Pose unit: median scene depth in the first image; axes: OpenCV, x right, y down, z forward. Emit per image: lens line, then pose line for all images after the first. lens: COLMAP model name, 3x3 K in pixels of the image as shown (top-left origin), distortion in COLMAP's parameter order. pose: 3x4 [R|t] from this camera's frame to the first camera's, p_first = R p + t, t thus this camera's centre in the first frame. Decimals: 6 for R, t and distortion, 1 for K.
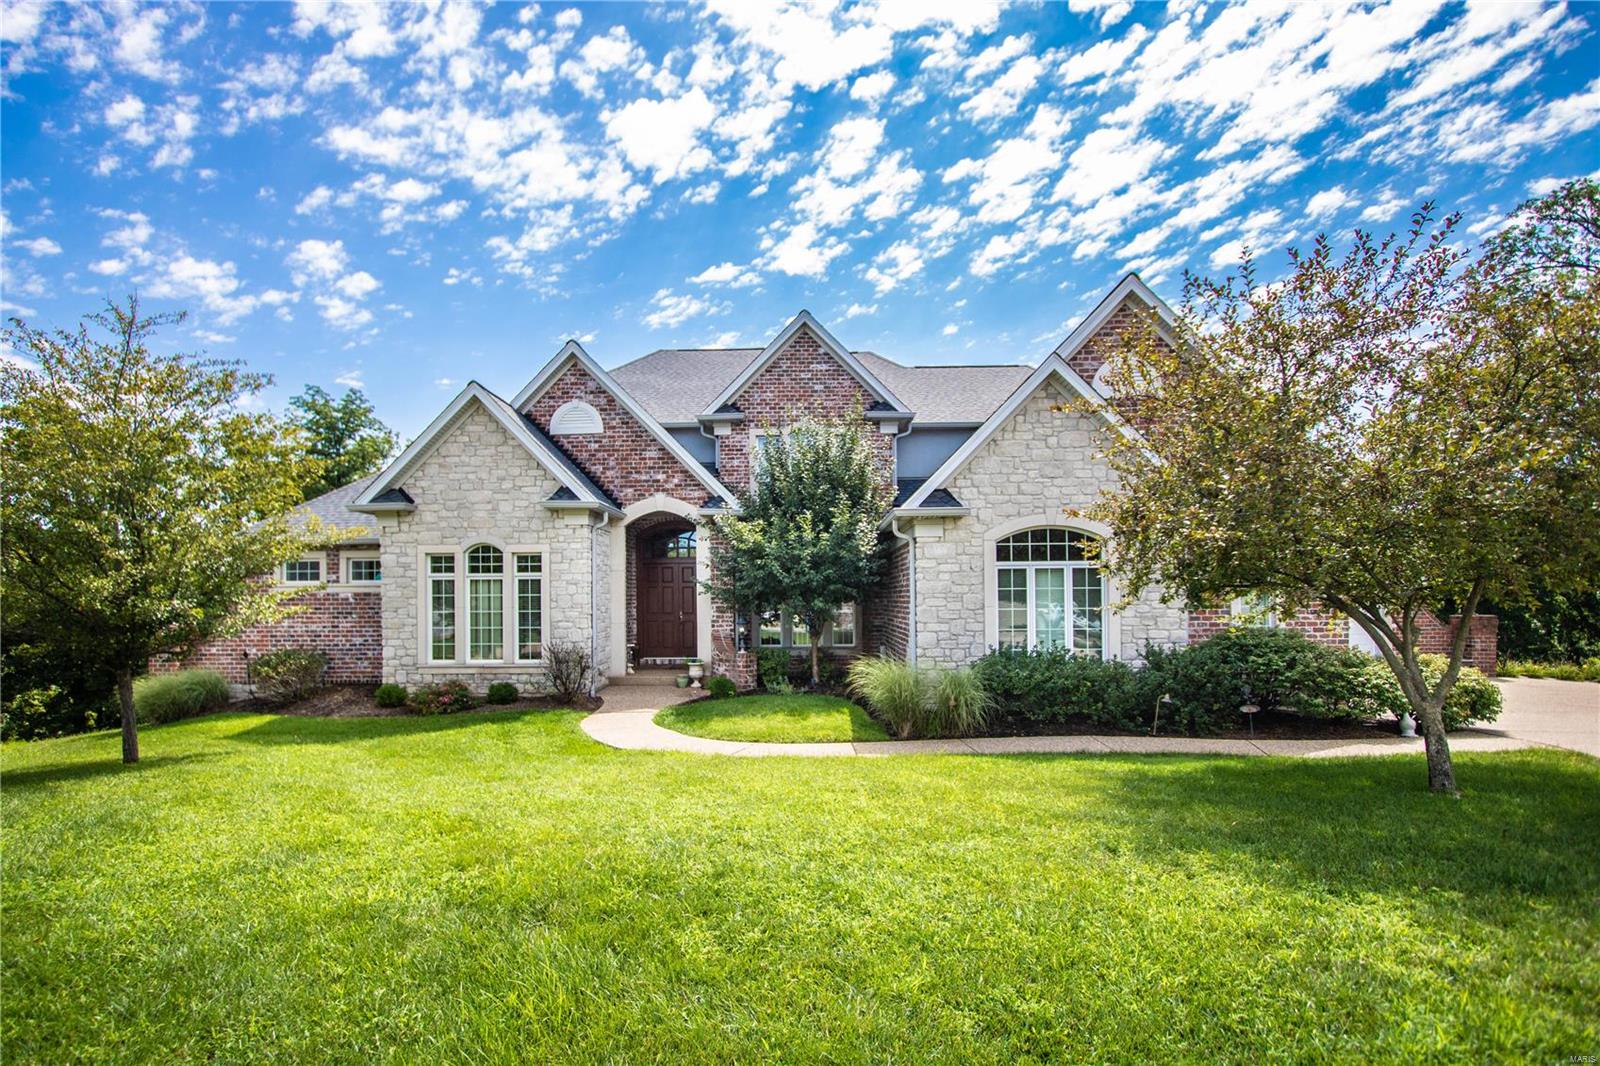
lens RADIAL K [[722.6, 0, 822.4], [0, 722.6, 587.5], [0, 0, 1]] dist [-0.014582, 0.000173]
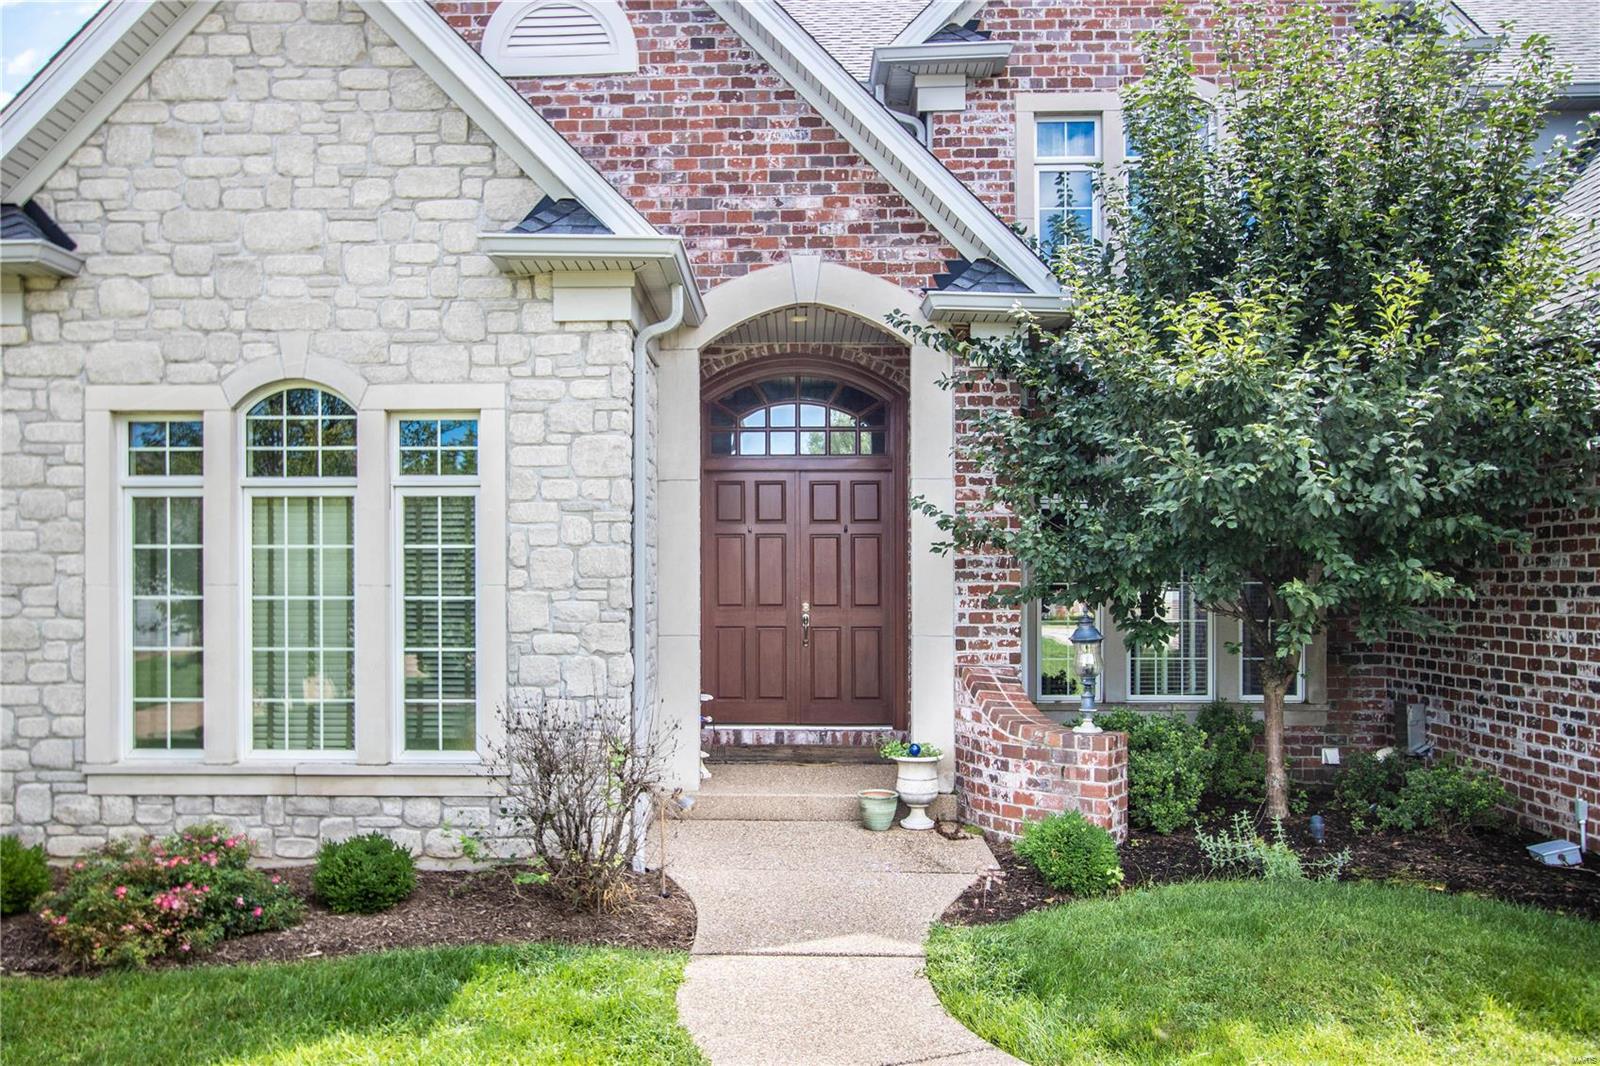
lens RADIAL K [[1275.4, 0, 801.4], [0, 1275.4, 568.6], [0, 0, 1]] dist [0.000611, 0.003052]
pose [[0.999643, 0.006141, -0.026011, -0.215029], [-0.005936, 0.999951, 0.007932, 0.013658], [0.026058, -0.007775, 0.999630, 0.410837]]
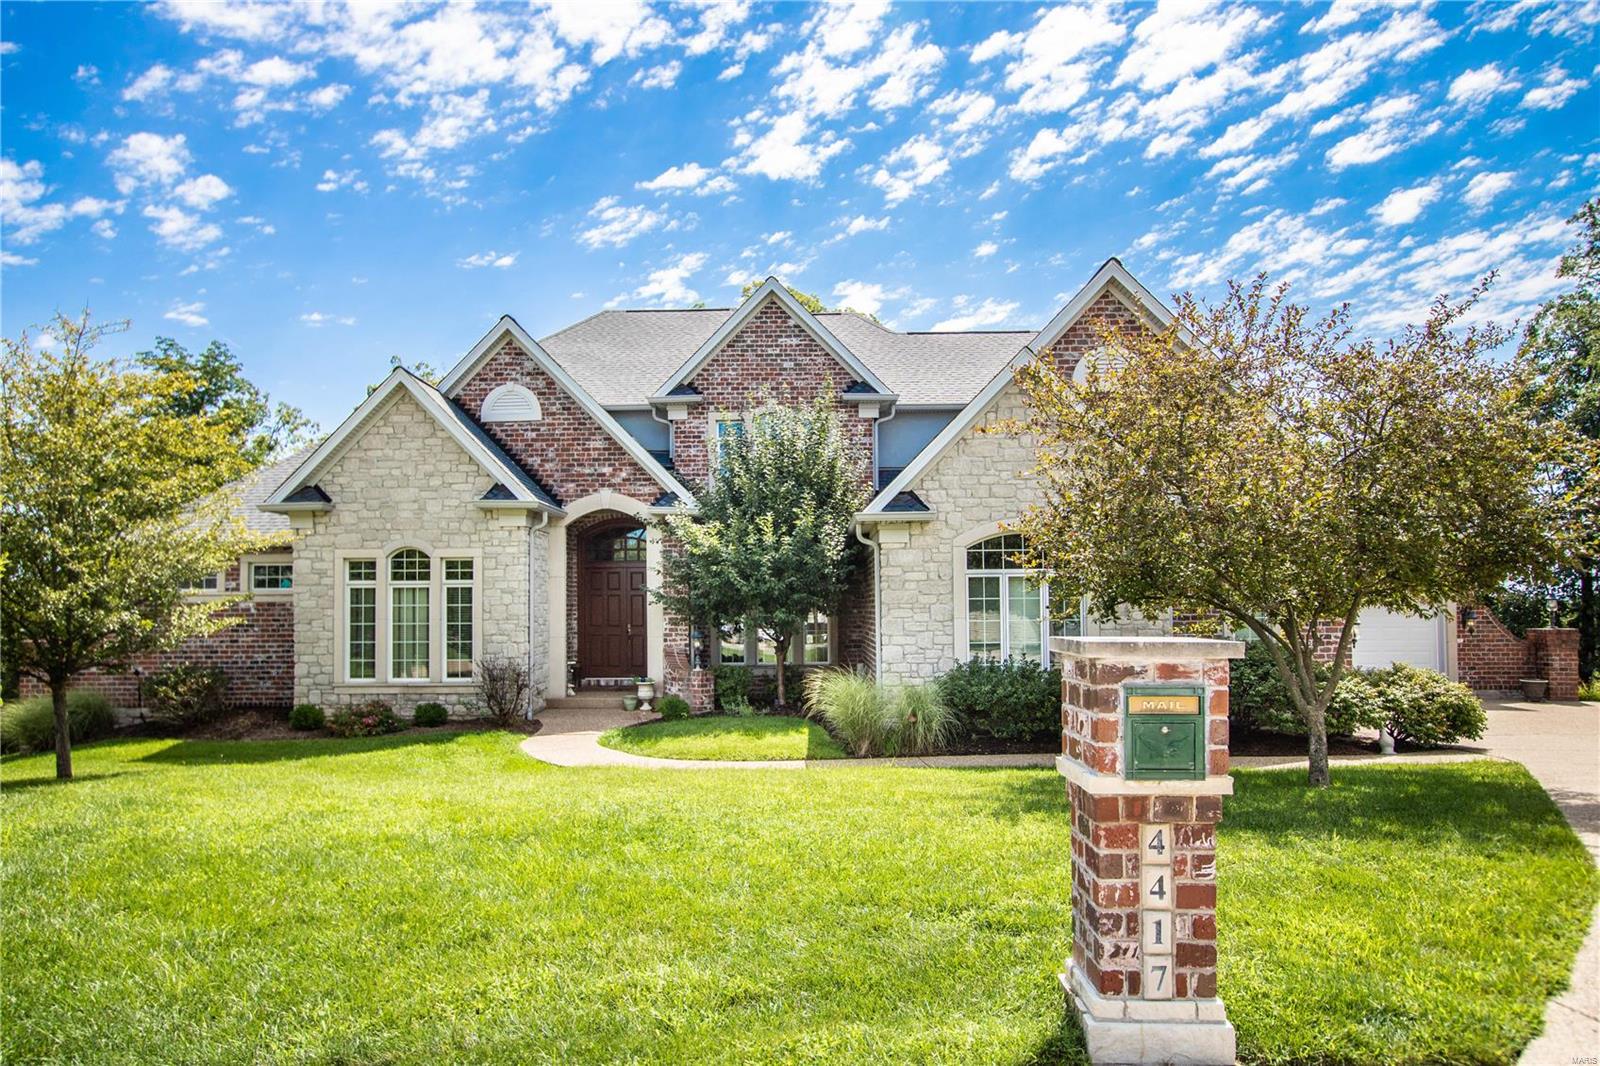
lens RADIAL K [[968.8, 0, 797.5], [0, 968.8, 570.4], [0, 0, 1]] dist [-0.001957, -0.003390]
pose [[0.999779, -0.001063, -0.020999, 0.033507], [0.000596, 0.999753, -0.022238, -0.005024], [0.021018, 0.022221, 0.999532, -0.173006]]
